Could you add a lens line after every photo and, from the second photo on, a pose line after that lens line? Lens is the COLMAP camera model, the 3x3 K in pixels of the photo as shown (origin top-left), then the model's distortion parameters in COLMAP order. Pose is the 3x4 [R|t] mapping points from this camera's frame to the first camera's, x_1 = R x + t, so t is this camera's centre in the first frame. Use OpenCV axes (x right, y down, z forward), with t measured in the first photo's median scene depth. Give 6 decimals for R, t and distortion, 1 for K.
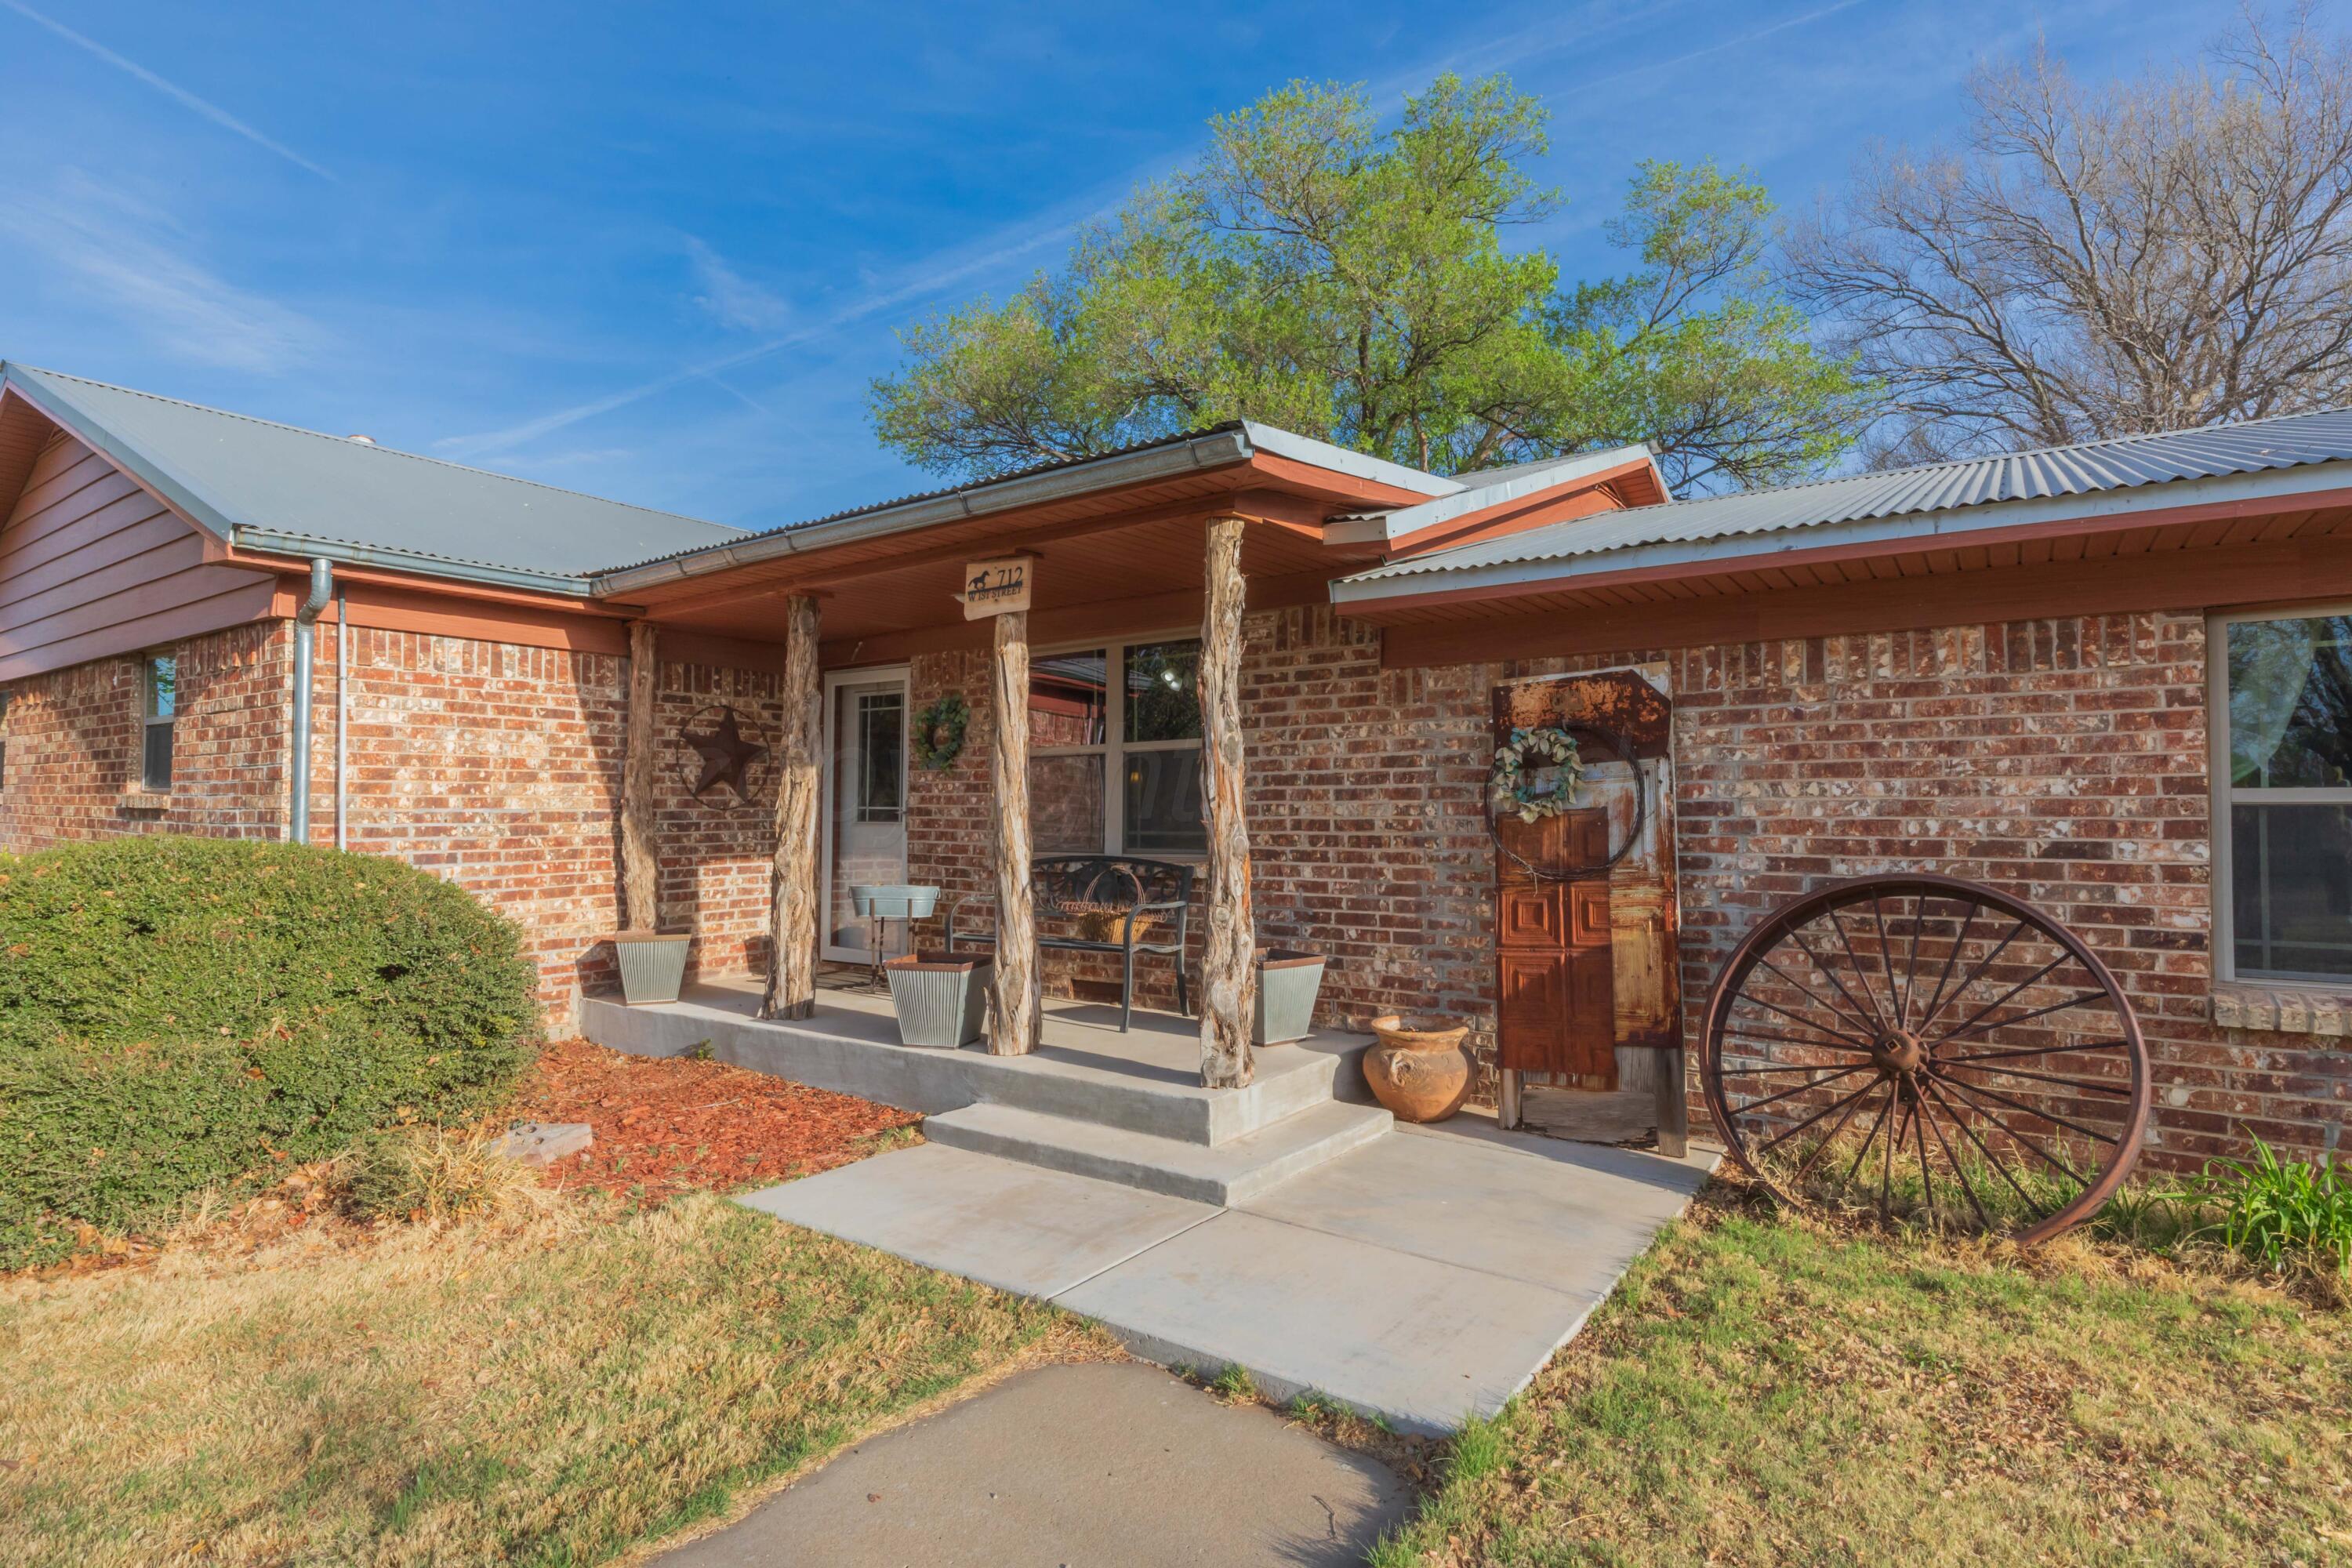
lens RADIAL K [[1064.8, 0, 1161.4], [0, 1064.8, 845.2], [0, 0, 1]] dist [0.001632, -0.000309]
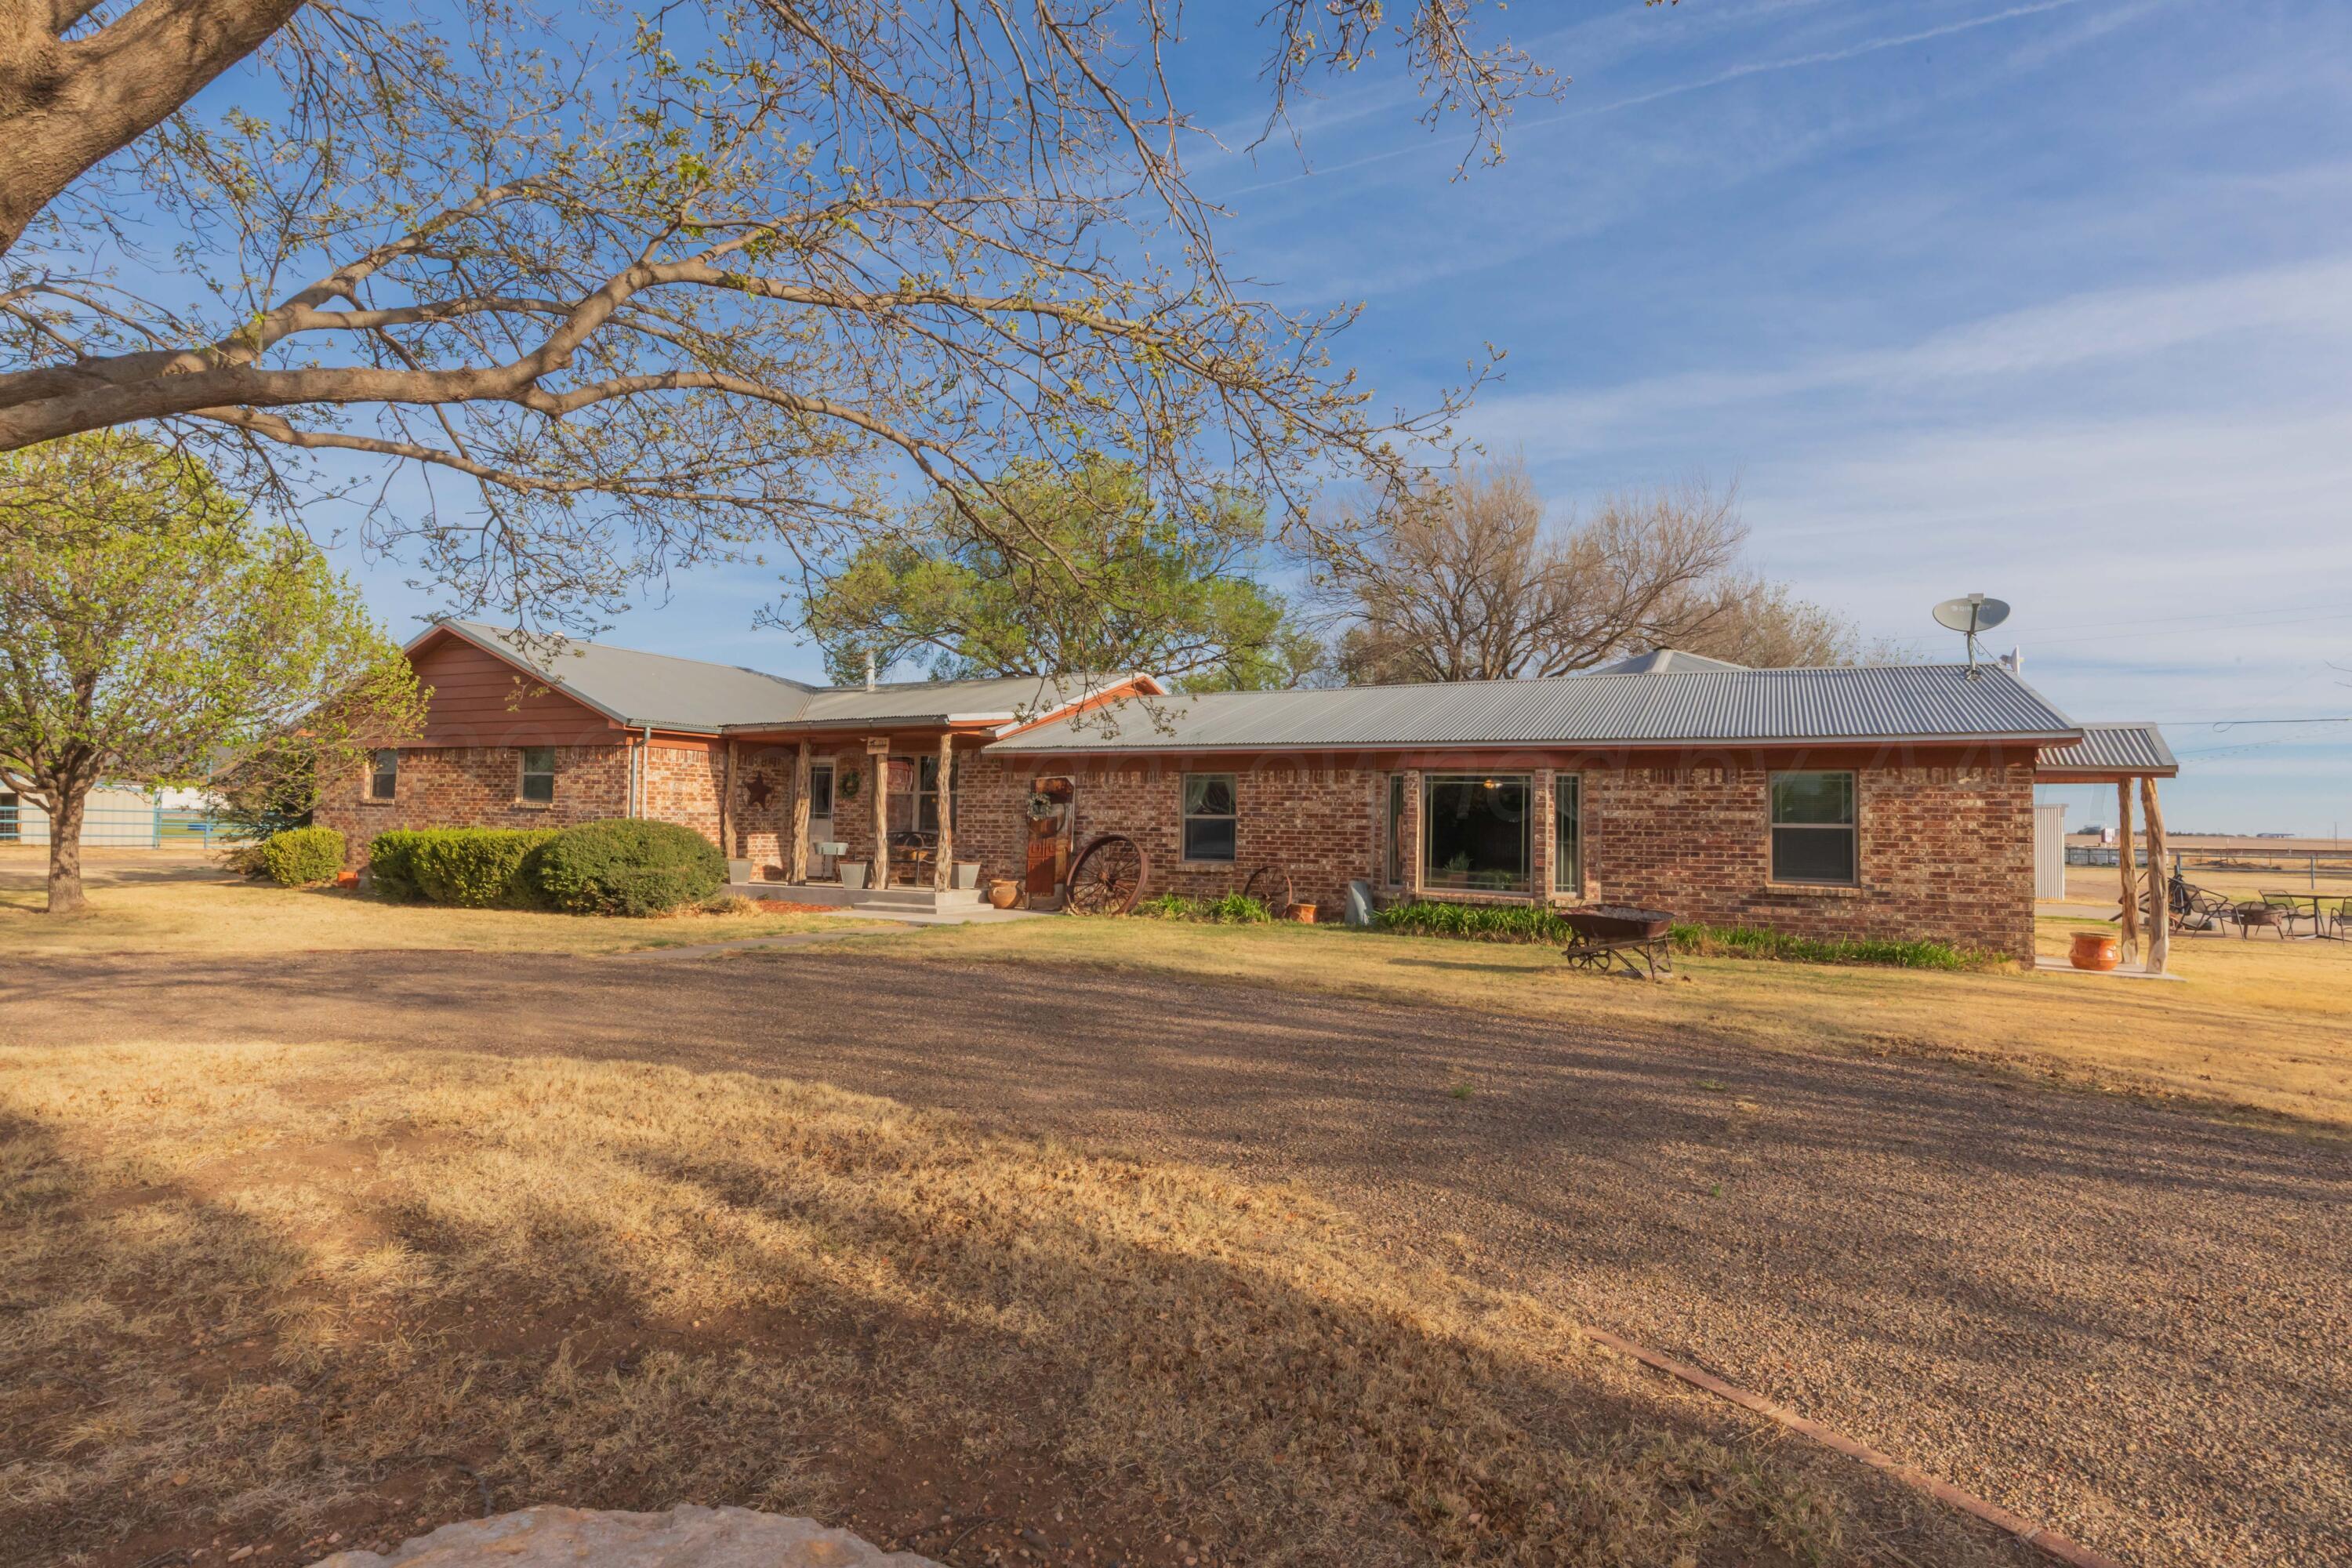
lens RADIAL K [[1064.8, 0, 1161.4], [0, 1064.8, 845.2], [0, 0, 1]] dist [0.001632, -0.000309]
pose [[0.989333, 0.014367, 0.144961, 0.234569], [-0.012603, 0.999835, -0.013078, 0.091142], [-0.145125, 0.011111, 0.989351, -2.300802]]
